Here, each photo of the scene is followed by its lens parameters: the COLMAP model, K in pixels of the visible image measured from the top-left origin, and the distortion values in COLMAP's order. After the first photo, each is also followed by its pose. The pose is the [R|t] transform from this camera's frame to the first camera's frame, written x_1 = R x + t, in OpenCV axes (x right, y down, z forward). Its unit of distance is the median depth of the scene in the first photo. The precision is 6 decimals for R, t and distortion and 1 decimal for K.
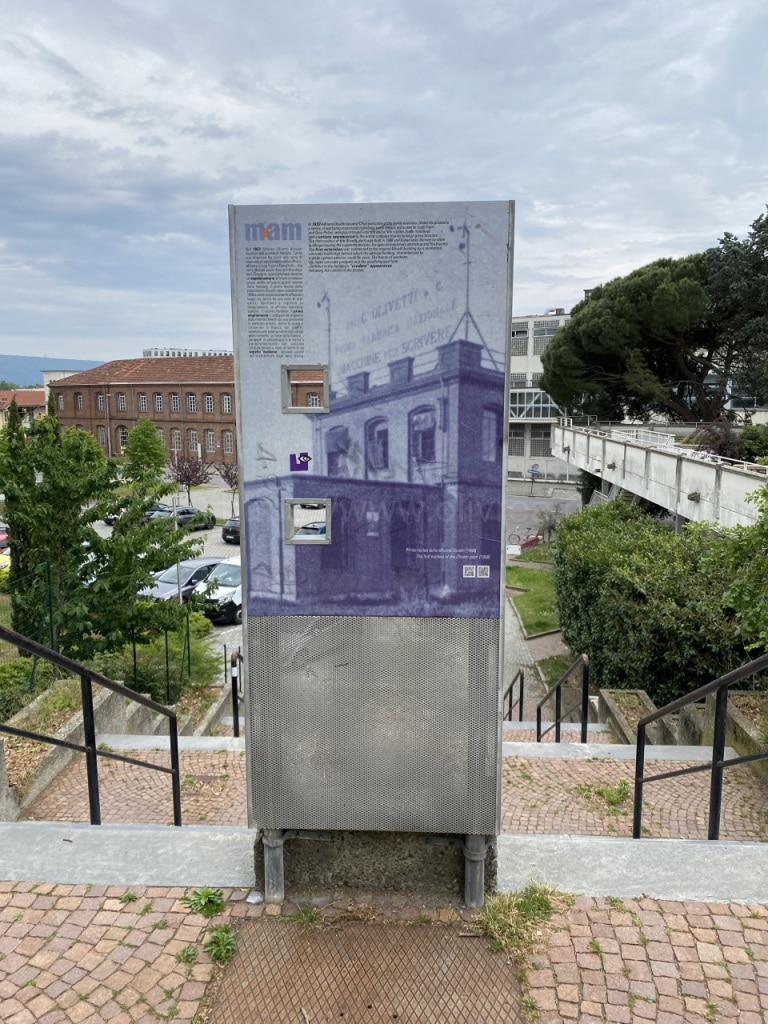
lens RADIAL K [[792.0, 0, 378.6], [0, 792.0, 513.6], [0, 0, 1]] dist [0.054059, -0.104957]
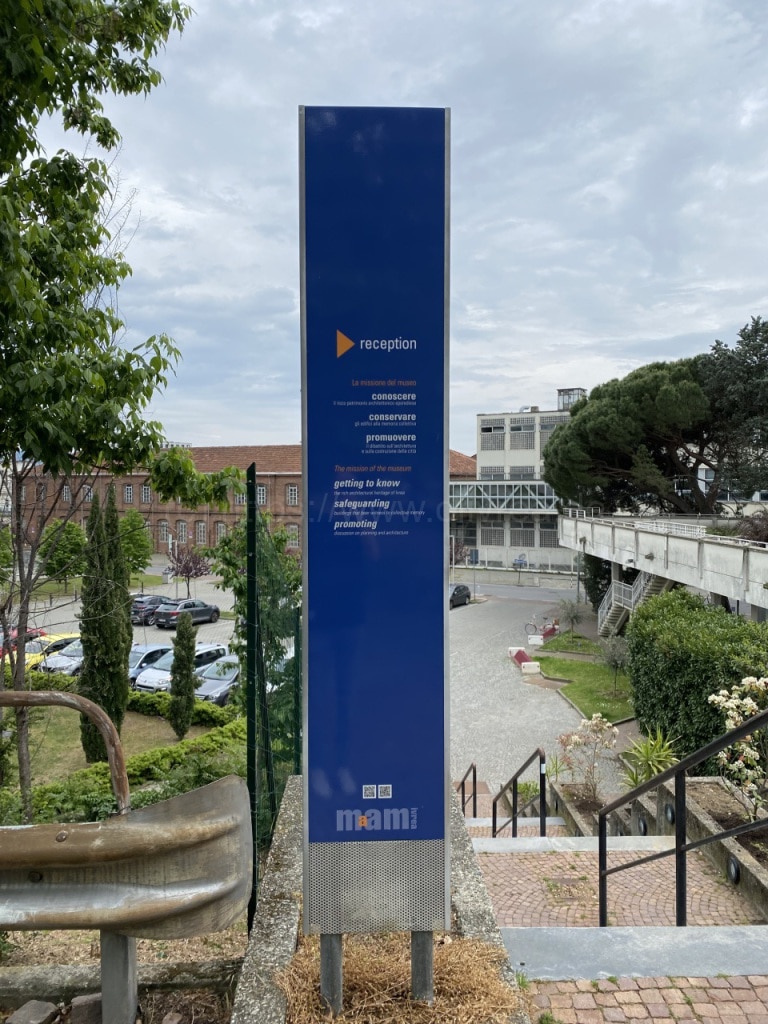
lens RADIAL K [[787.5, 0, 376.4], [0, 787.5, 507.0], [0, 0, 1]] dist [0.104046, -0.306928]
pose [[0.996104, 0.000874, 0.088182, -0.105410], [0.009798, 0.992663, -0.120514, -0.002014], [-0.087640, 0.120908, 0.988787, 0.002340]]
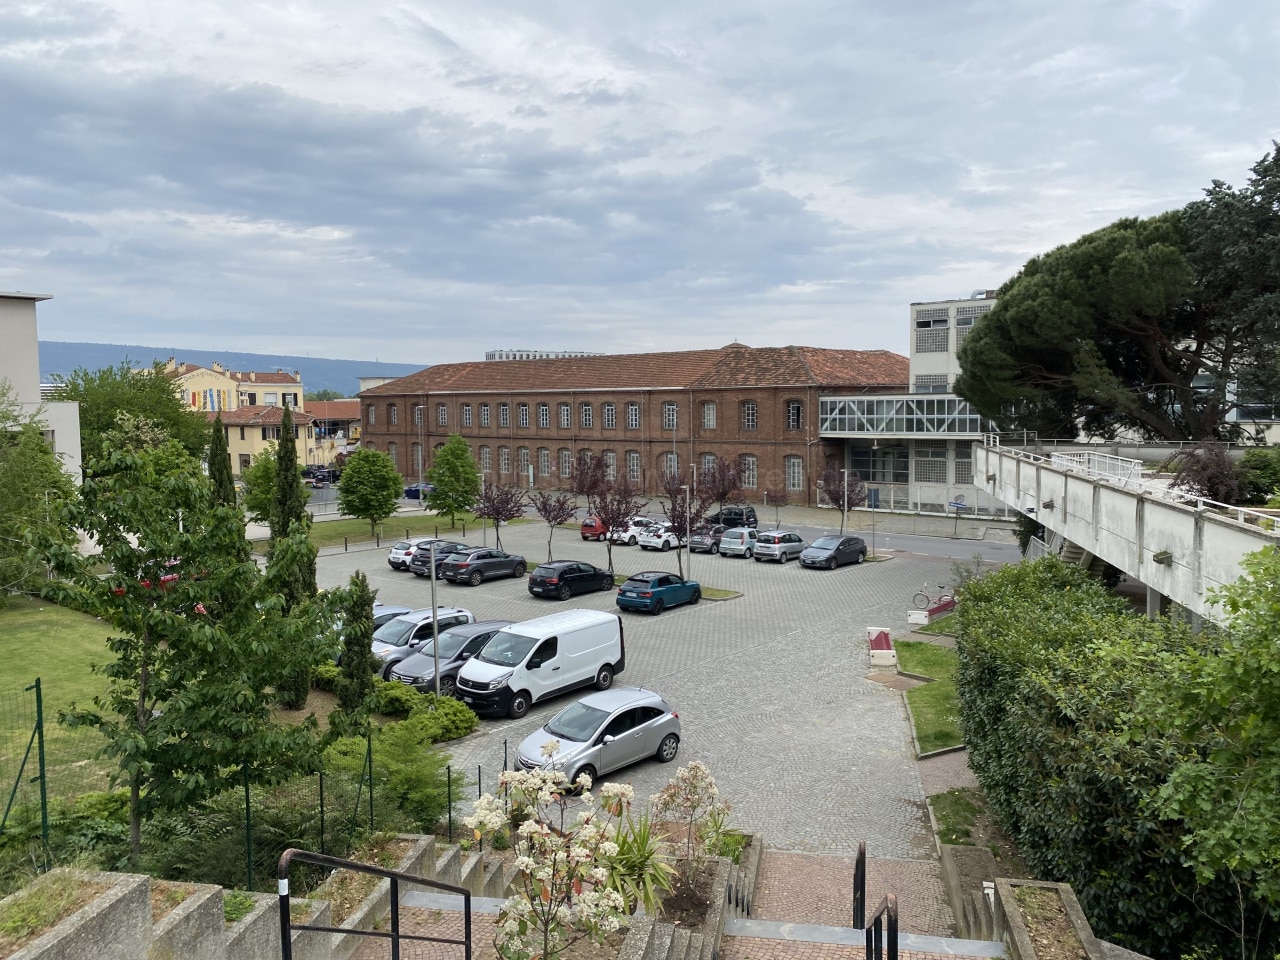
lens RADIAL K [[979.9, 0, 640.9], [0, 979.9, 456.3], [0, 0, 1]] dist [0.053400, -0.076048]
pose [[0.990391, 0.000654, -0.138293, 0.039558], [-0.013597, 0.995604, -0.092667, -0.011667], [0.137624, 0.093657, 0.986047, 0.060502]]
